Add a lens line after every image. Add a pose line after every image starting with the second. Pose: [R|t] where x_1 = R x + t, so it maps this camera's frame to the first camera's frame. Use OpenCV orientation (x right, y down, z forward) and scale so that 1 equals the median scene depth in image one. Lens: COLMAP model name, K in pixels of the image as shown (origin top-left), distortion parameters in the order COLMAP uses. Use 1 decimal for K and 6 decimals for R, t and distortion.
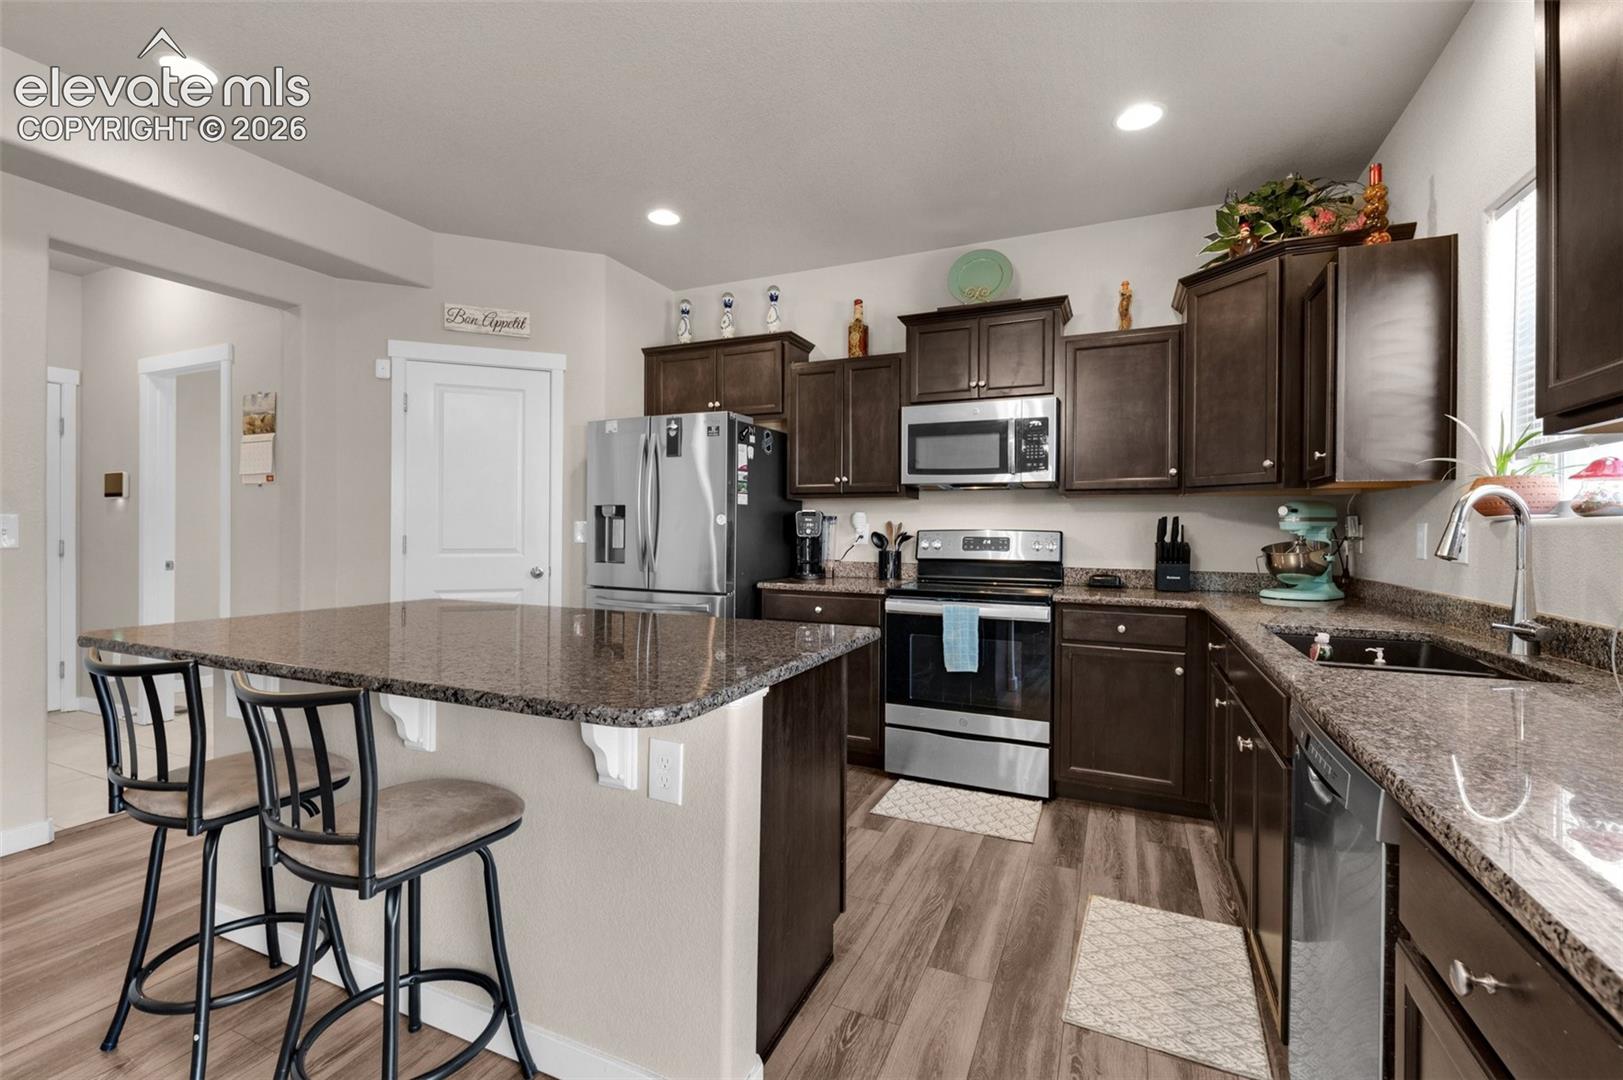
lens RADIAL K [[700.6, 0, 810.7], [0, 700.6, 529.2], [0, 0, 1]] dist [0.011184, -0.000271]
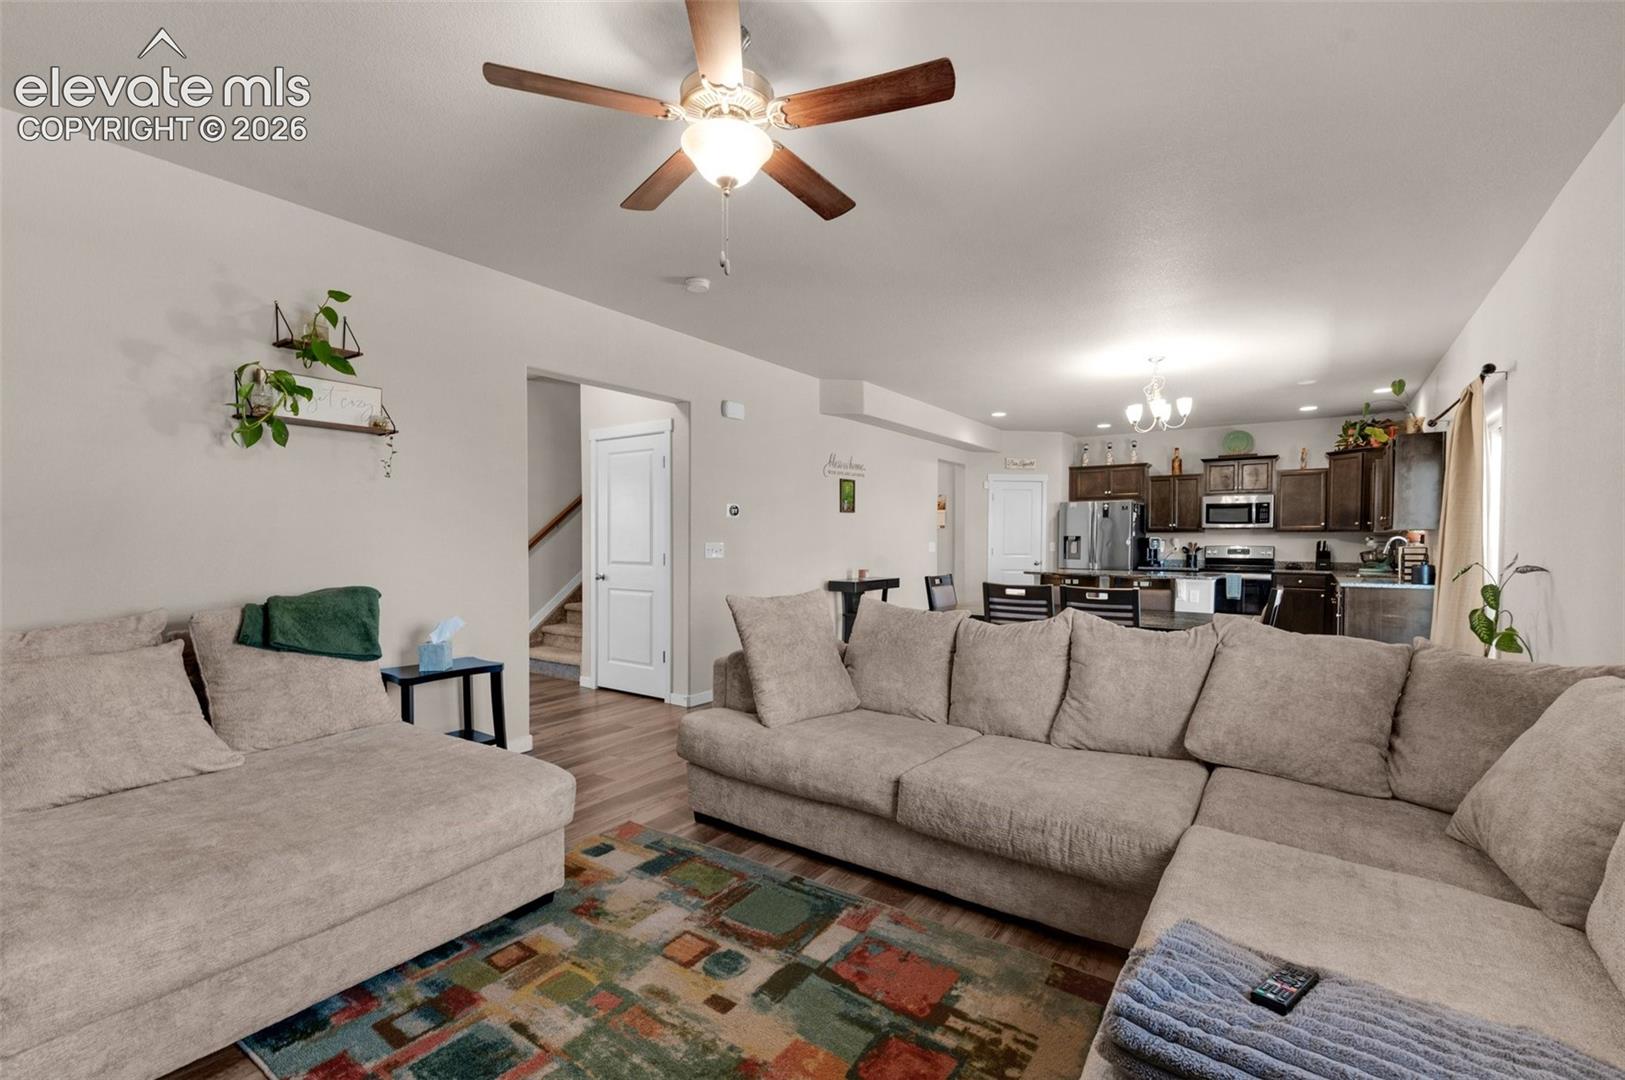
lens RADIAL K [[701.4, 0, 807.1], [0, 701.4, 559.9], [0, 0, 1]] dist [0.011184, -0.000271]
pose [[0.980862, 0.002246, -0.194692, -0.768817], [0.003007, 0.999640, 0.026680, -0.020480], [0.194682, -0.026755, 0.980502, -1.748829]]
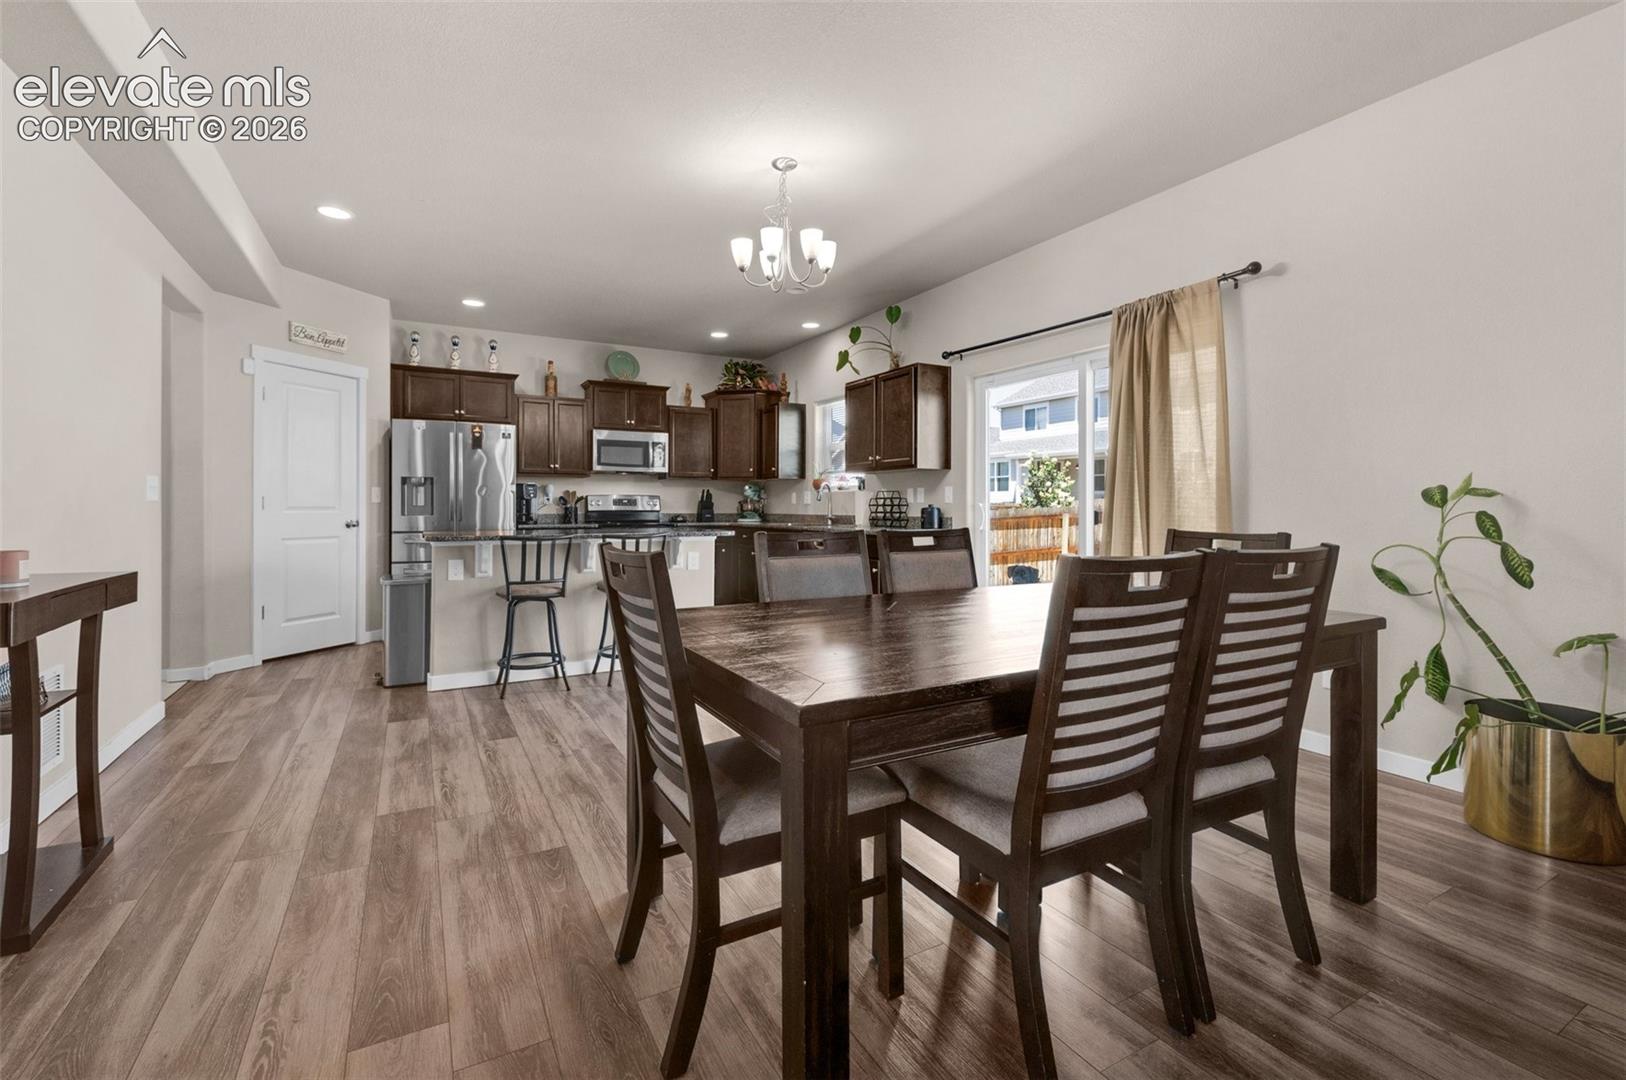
lens RADIAL K [[701.9, 0, 794.5], [0, 701.9, 503.7], [0, 0, 1]] dist [0.011184, -0.000271]
pose [[0.607874, -0.003007, 0.794028, -1.046482], [0.004651, 0.999989, 0.000226, 0.027137], [-0.794020, 0.003556, 0.607881, -0.581725]]
